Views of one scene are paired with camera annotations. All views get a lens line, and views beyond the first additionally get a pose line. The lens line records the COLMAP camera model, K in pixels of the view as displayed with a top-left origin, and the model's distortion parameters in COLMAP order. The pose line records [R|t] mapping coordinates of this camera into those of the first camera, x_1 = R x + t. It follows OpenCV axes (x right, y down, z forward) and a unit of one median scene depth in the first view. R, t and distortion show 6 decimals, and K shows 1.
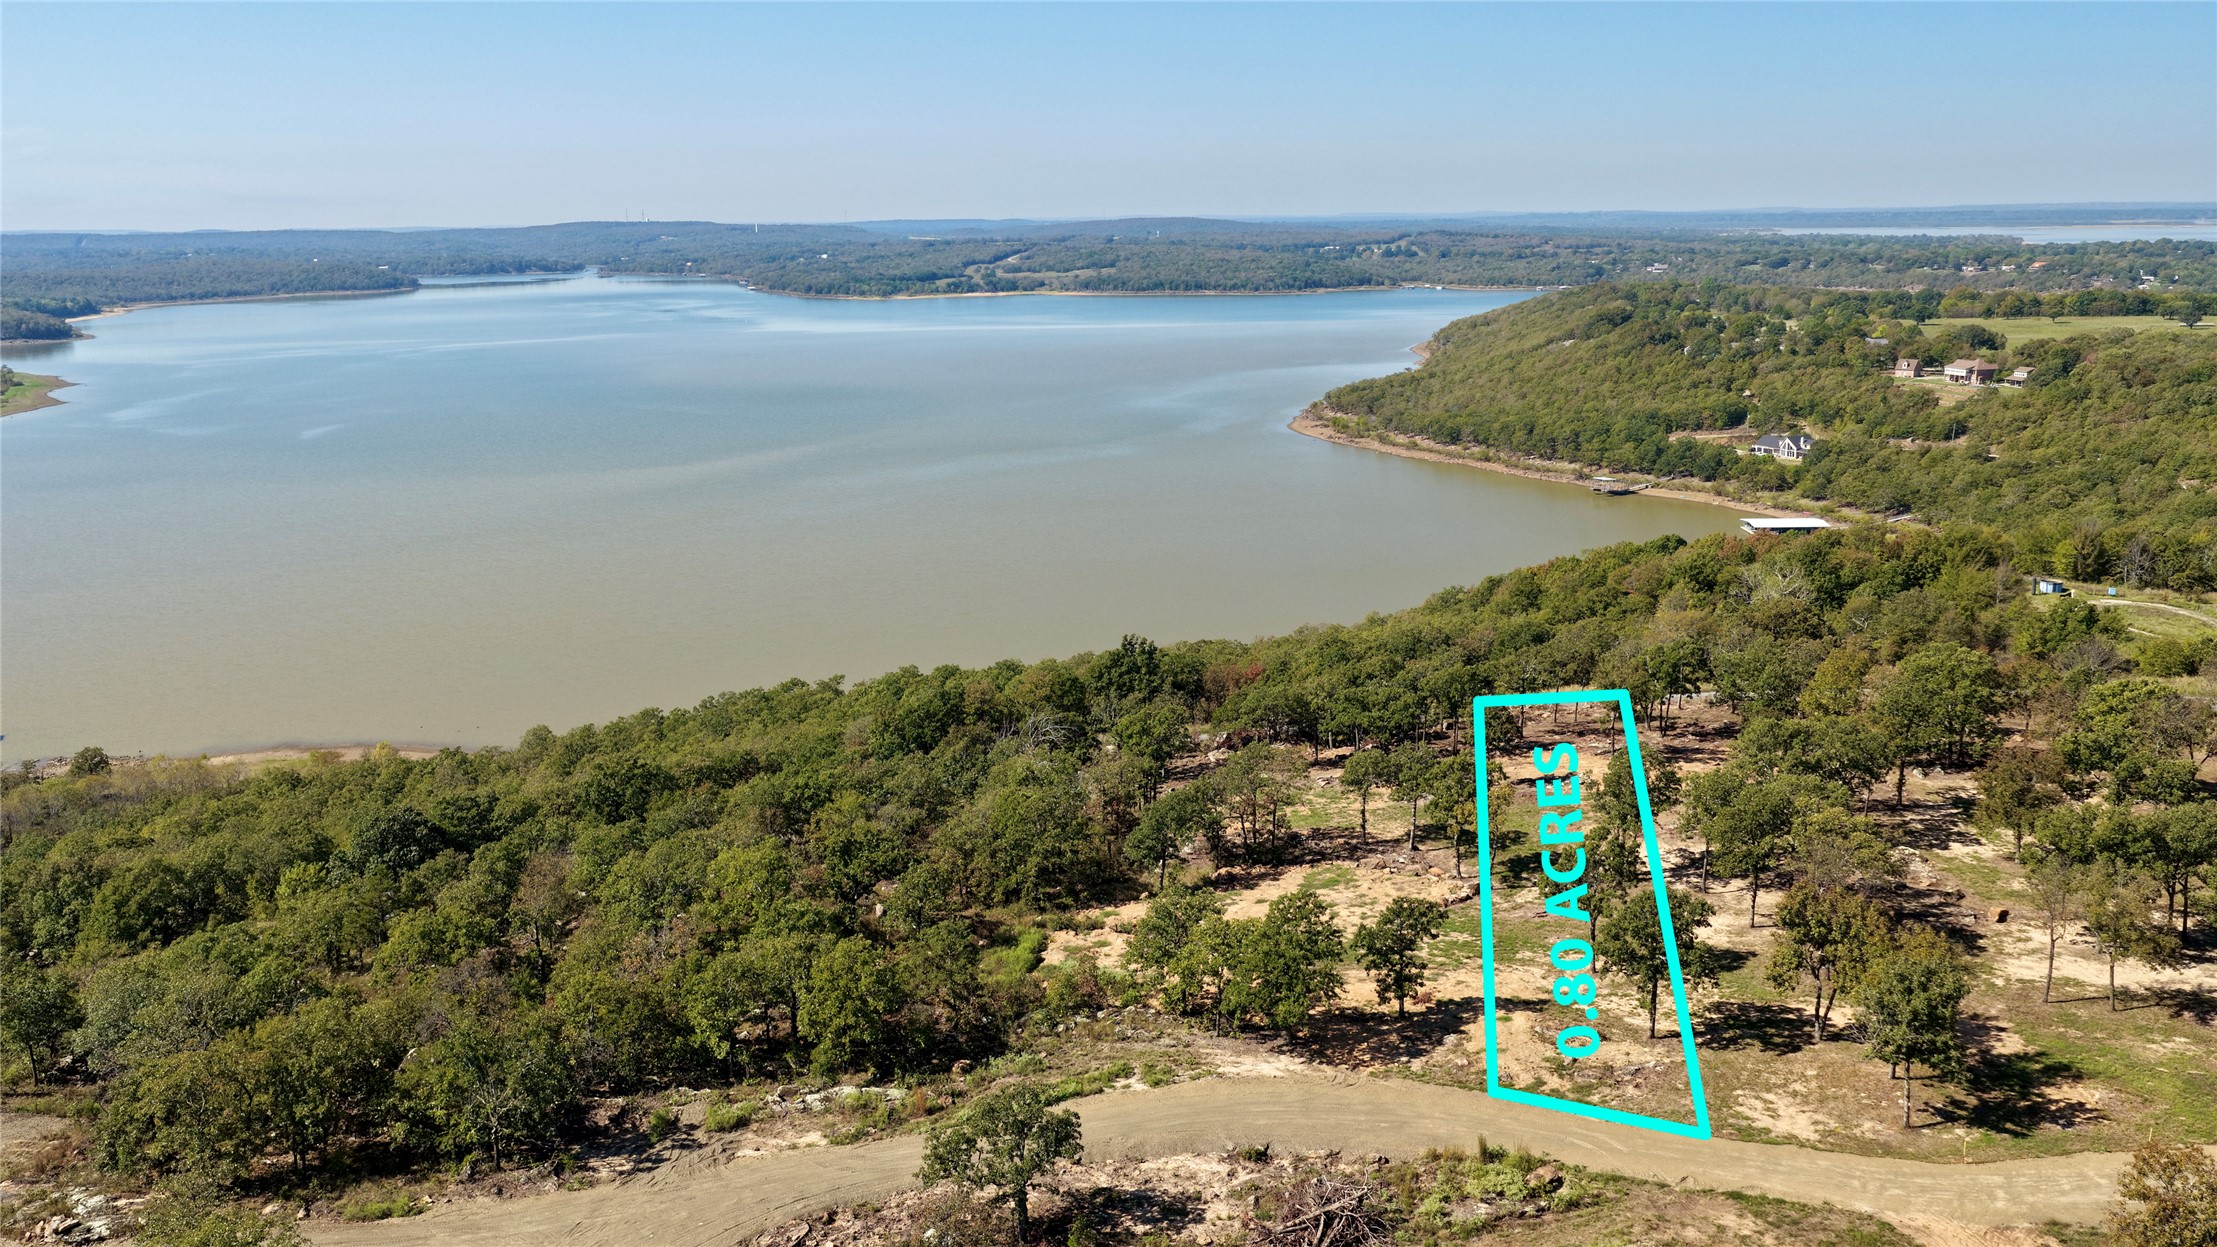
lens RADIAL K [[1883.3, 0, 1107.5], [0, 1883.3, 614.7], [0, 0, 1]] dist [-0.014549, 0.043854]
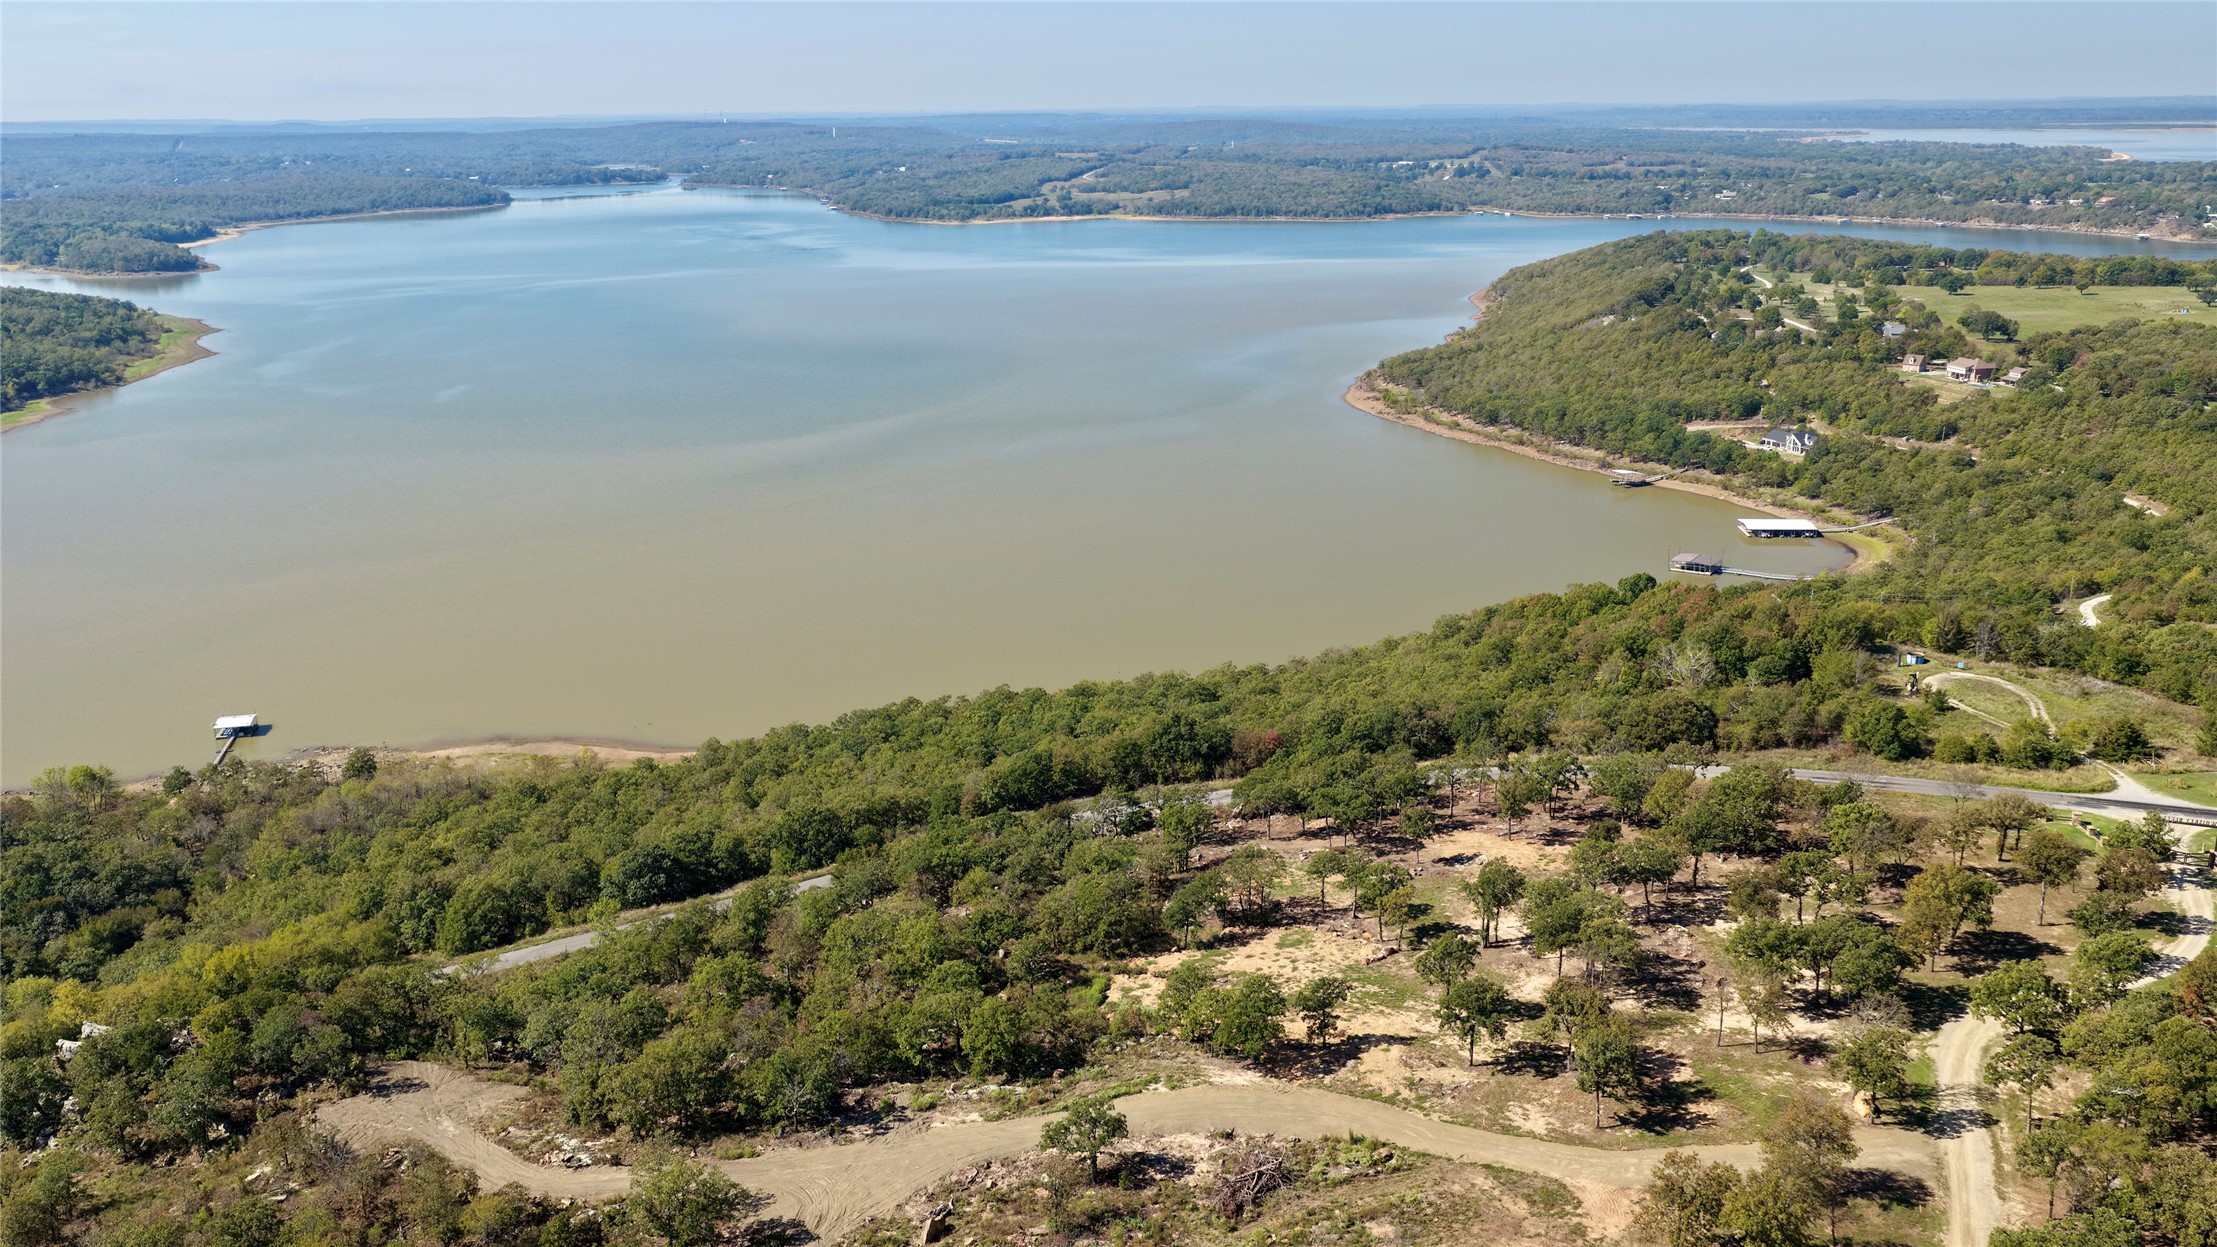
lens RADIAL K [[1883.3, 0, 1105.7], [0, 1883.3, 624.5], [0, 0, 1]] dist [-0.014549, 0.043854]
pose [[0.999192, 0.013086, -0.038011, 0.010023], [-0.010711, 0.998017, 0.062022, -0.113684], [0.038747, -0.061565, 0.997351, -0.279946]]
